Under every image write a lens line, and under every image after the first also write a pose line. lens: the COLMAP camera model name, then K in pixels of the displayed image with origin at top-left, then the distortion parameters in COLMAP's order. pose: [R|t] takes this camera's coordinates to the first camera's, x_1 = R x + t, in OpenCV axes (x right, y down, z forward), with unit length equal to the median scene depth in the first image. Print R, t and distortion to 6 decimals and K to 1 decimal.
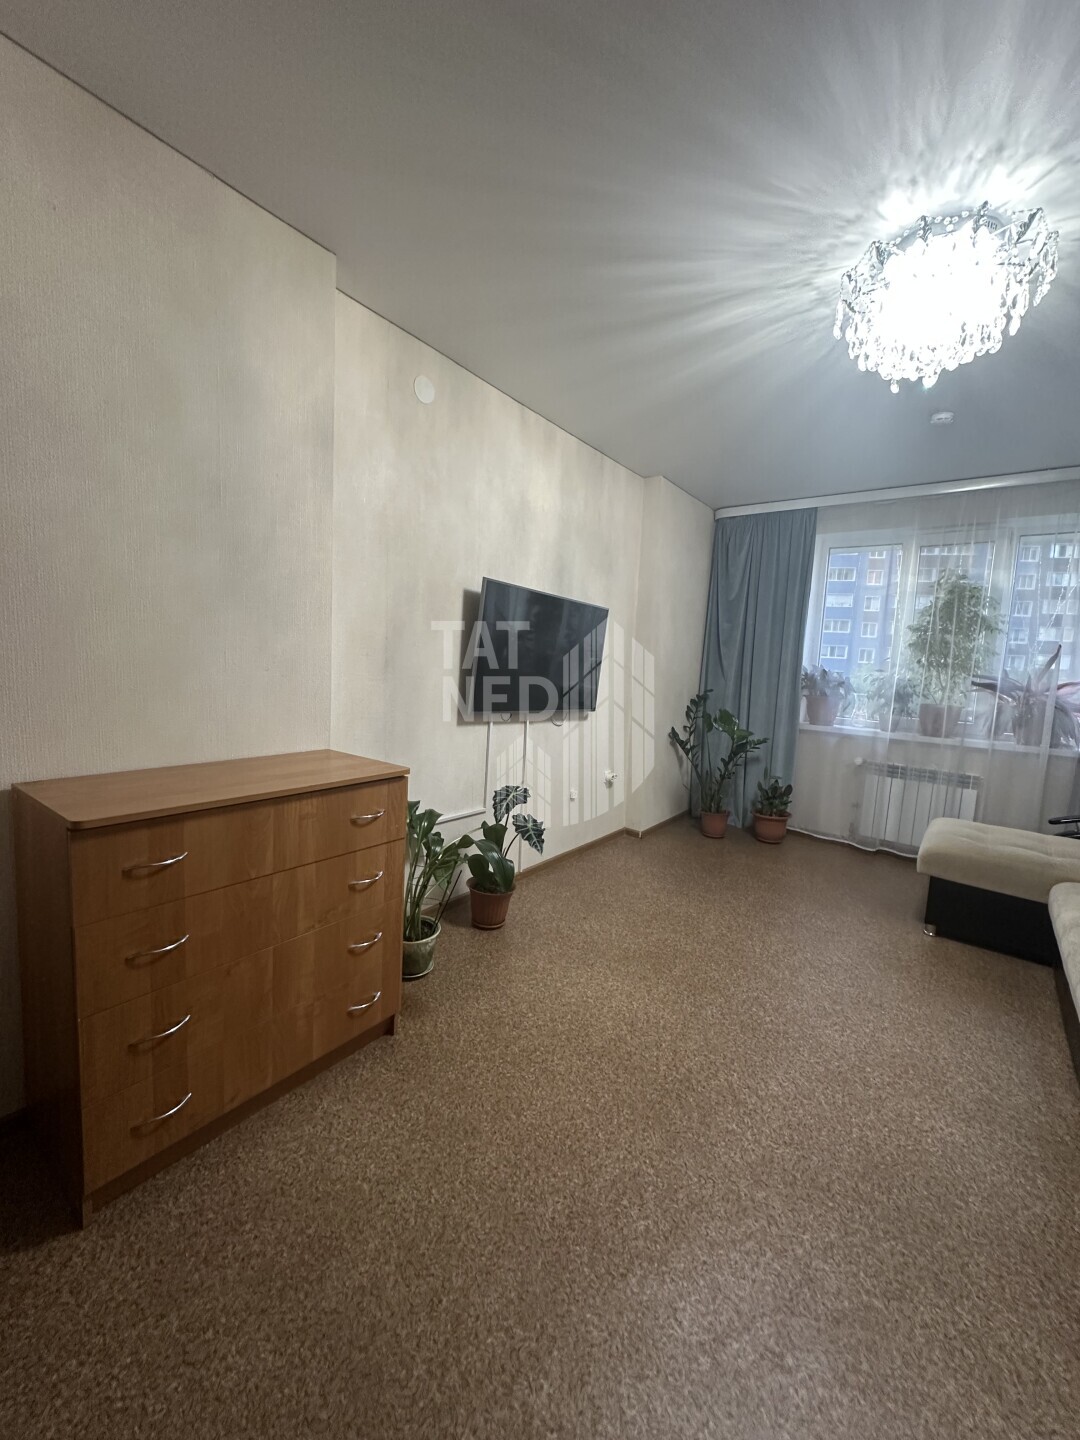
lens RADIAL K [[574.9, 0, 540.1], [0, 574.9, 716.2], [0, 0, 1]] dist [-0.003154, 0.001272]
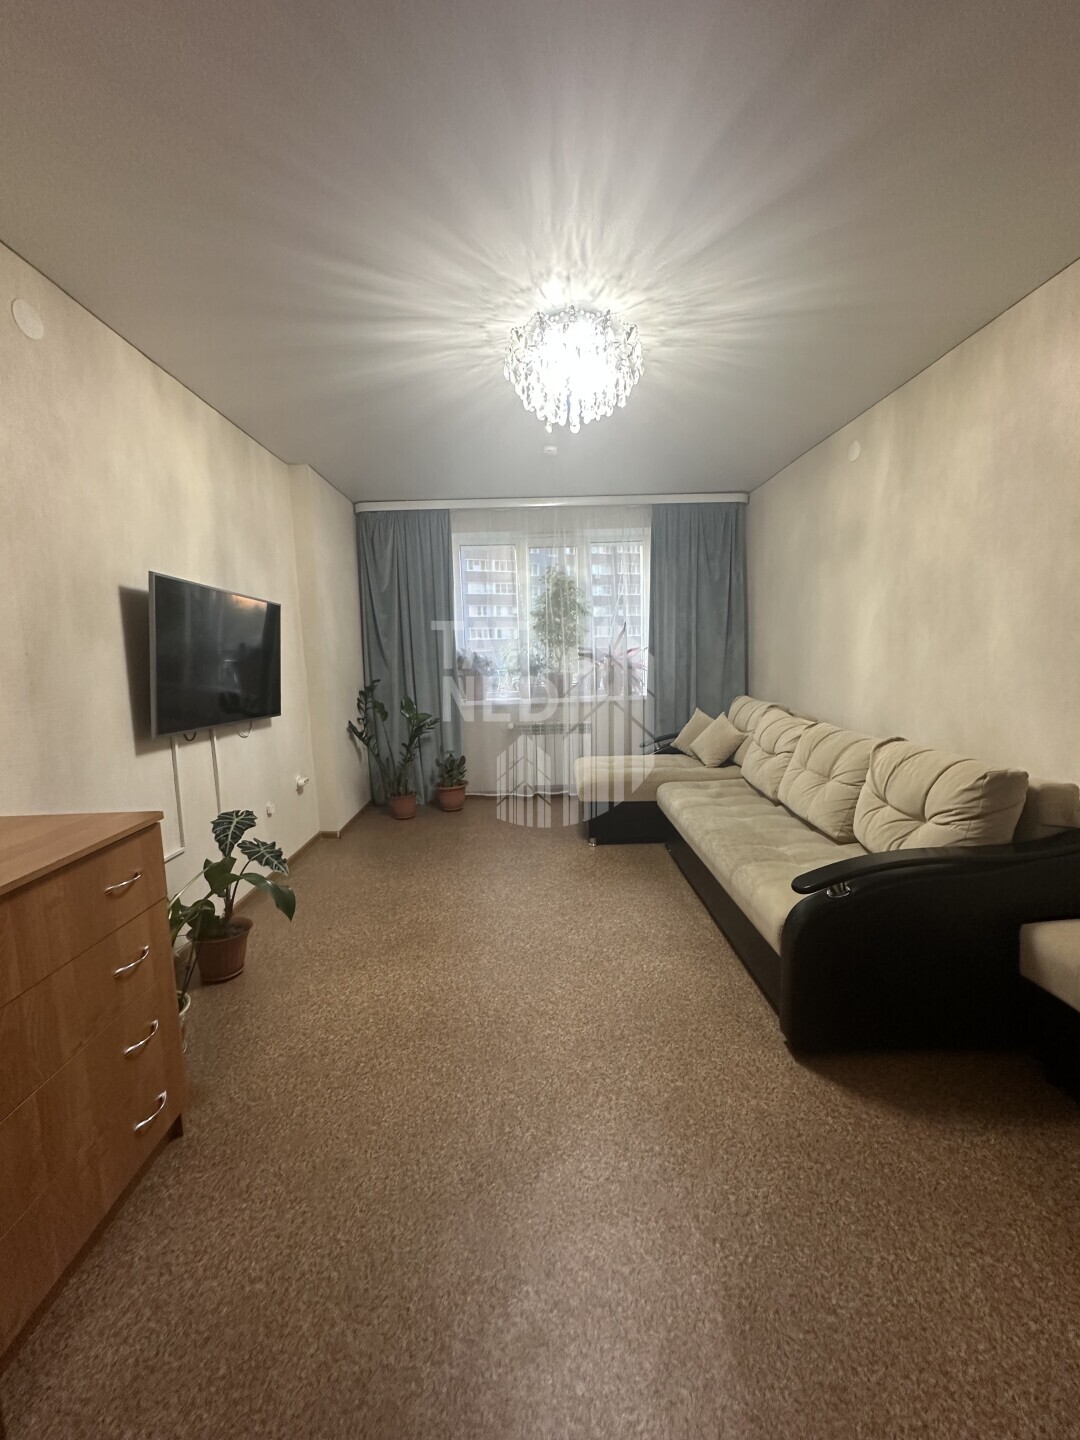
lens RADIAL K [[574.9, 0, 541.9], [0, 574.9, 715.8], [0, 0, 1]] dist [-0.003154, 0.001272]
pose [[0.781490, -0.142519, 0.607423, -0.236696], [0.130142, 0.989382, 0.064702, -0.022636], [-0.610194, 0.028487, 0.791739, 0.016479]]
